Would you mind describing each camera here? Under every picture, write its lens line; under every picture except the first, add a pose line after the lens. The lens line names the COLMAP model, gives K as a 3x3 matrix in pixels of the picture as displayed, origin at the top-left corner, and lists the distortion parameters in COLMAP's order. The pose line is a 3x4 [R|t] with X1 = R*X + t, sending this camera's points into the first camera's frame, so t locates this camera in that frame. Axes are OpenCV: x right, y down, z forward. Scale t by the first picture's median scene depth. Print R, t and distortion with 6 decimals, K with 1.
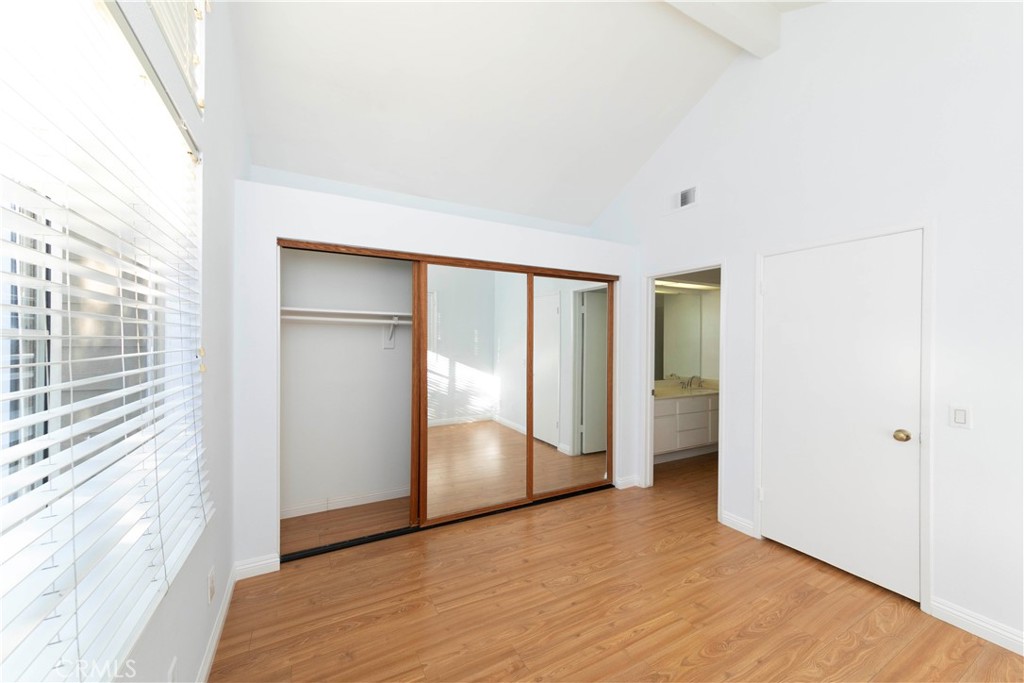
lens RADIAL K [[378.4, 0, 512.0], [0, 378.4, 341.5], [0, 0, 1]] dist [-0.000034, -0.000023]
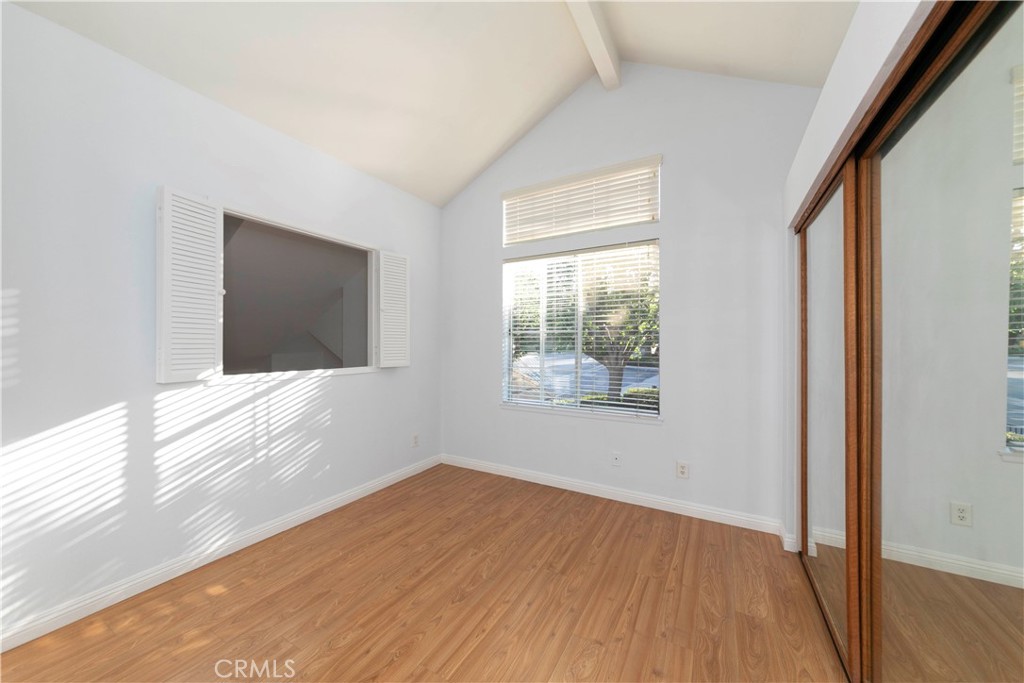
lens RADIAL K [[378.4, 0, 512.0], [0, 378.4, 341.5], [0, 0, 1]] dist [-0.000034, -0.000023]
pose [[-0.851775, -0.013886, -0.523724, 0.812858], [-0.010708, 0.999901, -0.009096, 0.023406], [0.523798, -0.002140, -0.851840, 1.935824]]
